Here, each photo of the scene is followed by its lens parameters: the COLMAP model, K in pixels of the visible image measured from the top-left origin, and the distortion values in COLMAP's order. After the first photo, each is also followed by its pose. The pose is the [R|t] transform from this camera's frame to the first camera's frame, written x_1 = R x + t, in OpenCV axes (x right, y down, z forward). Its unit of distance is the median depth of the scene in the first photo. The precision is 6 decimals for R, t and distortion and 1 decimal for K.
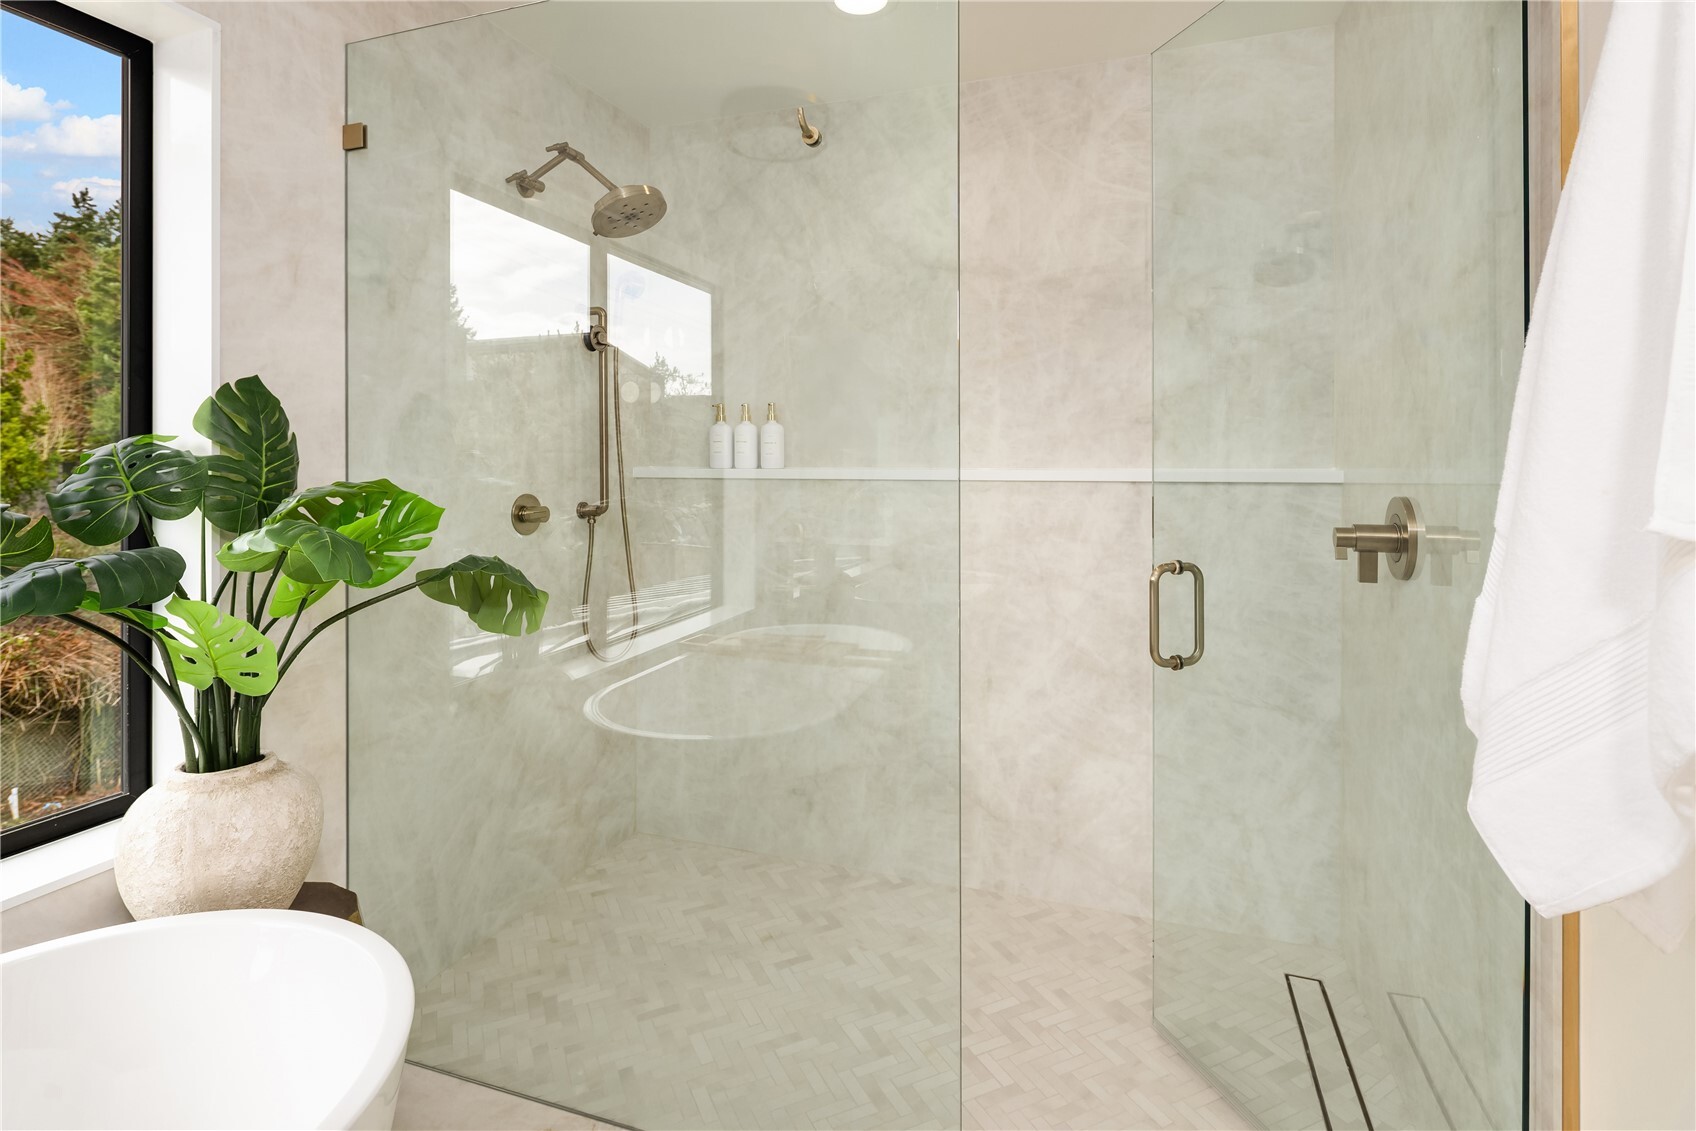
lens RADIAL K [[828.8, 0, 840.5], [0, 828.8, 485.2], [0, 0, 1]] dist [-0.003109, -0.000628]
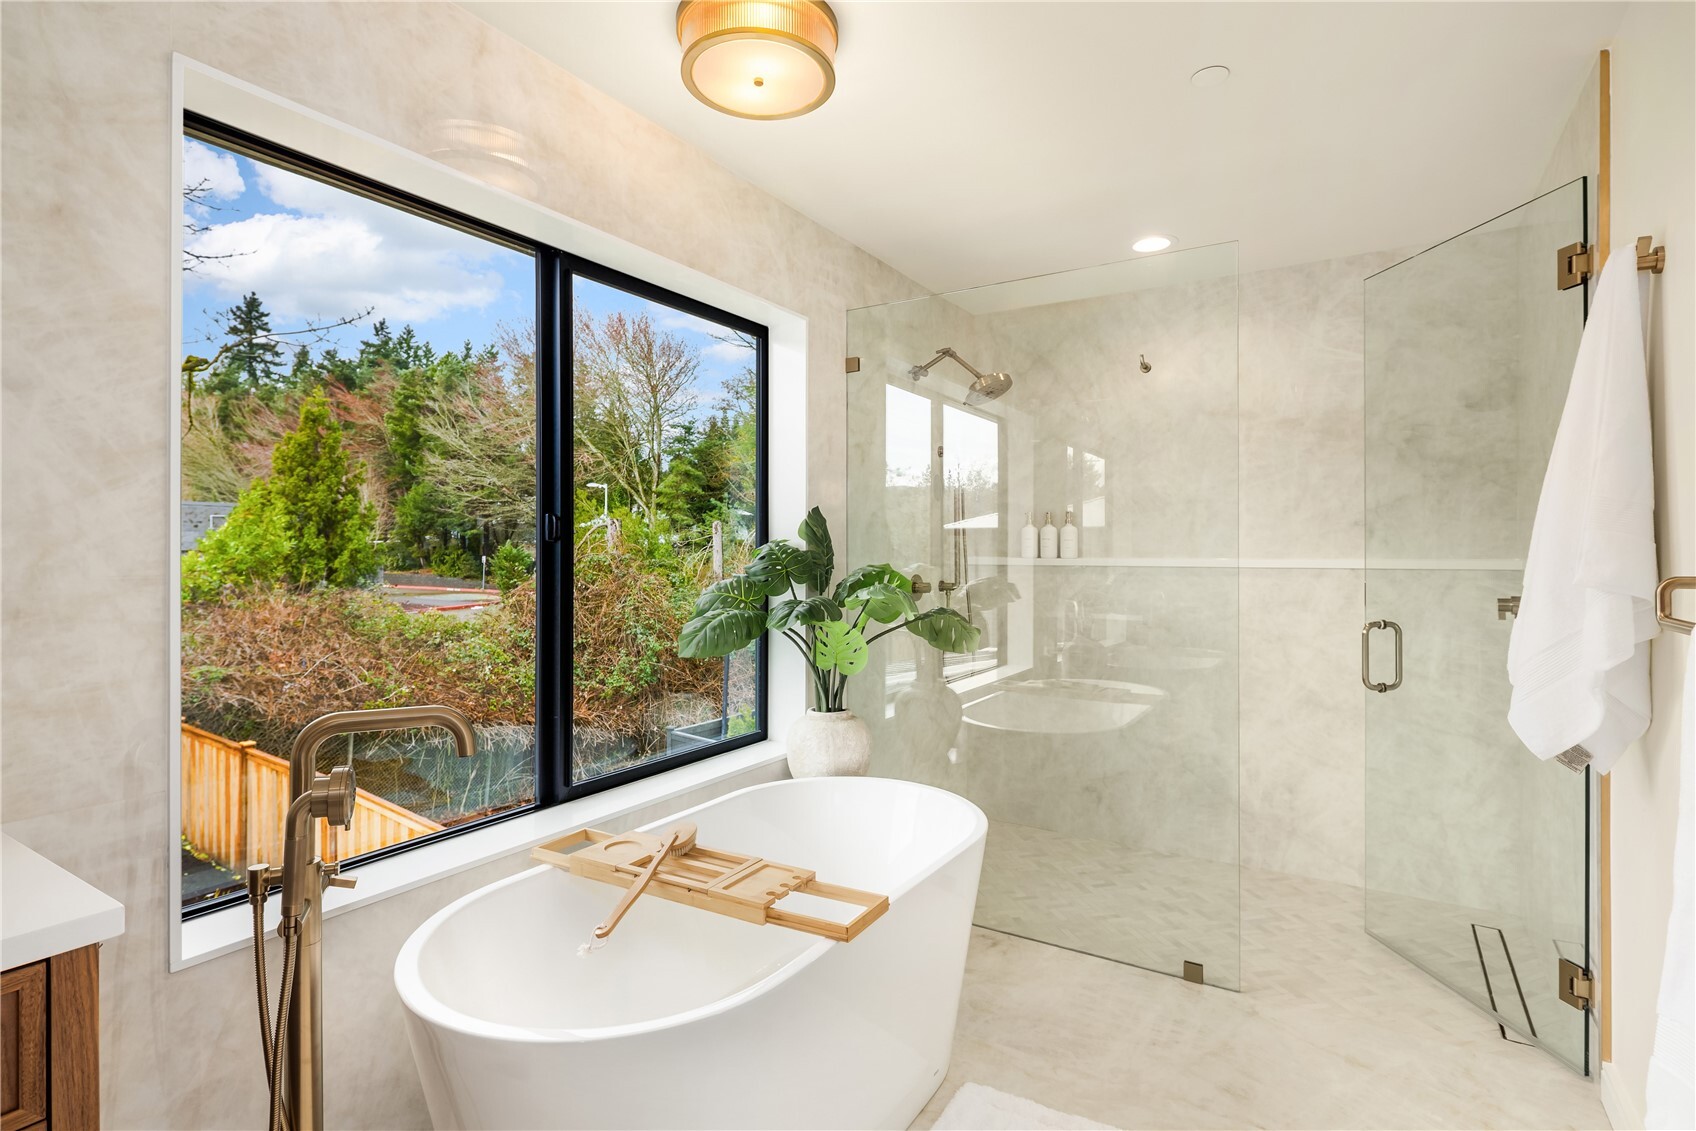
lens RADIAL K [[856.4, 0, 848.0], [0, 856.4, 565.5], [0, 0, 1]] dist [-0.001434, -0.000842]
pose [[0.979376, 0.004349, -0.201998, -0.176573], [-0.006823, 0.999910, -0.011553, 0.012600], [0.201929, 0.012693, 0.979318, -0.551258]]
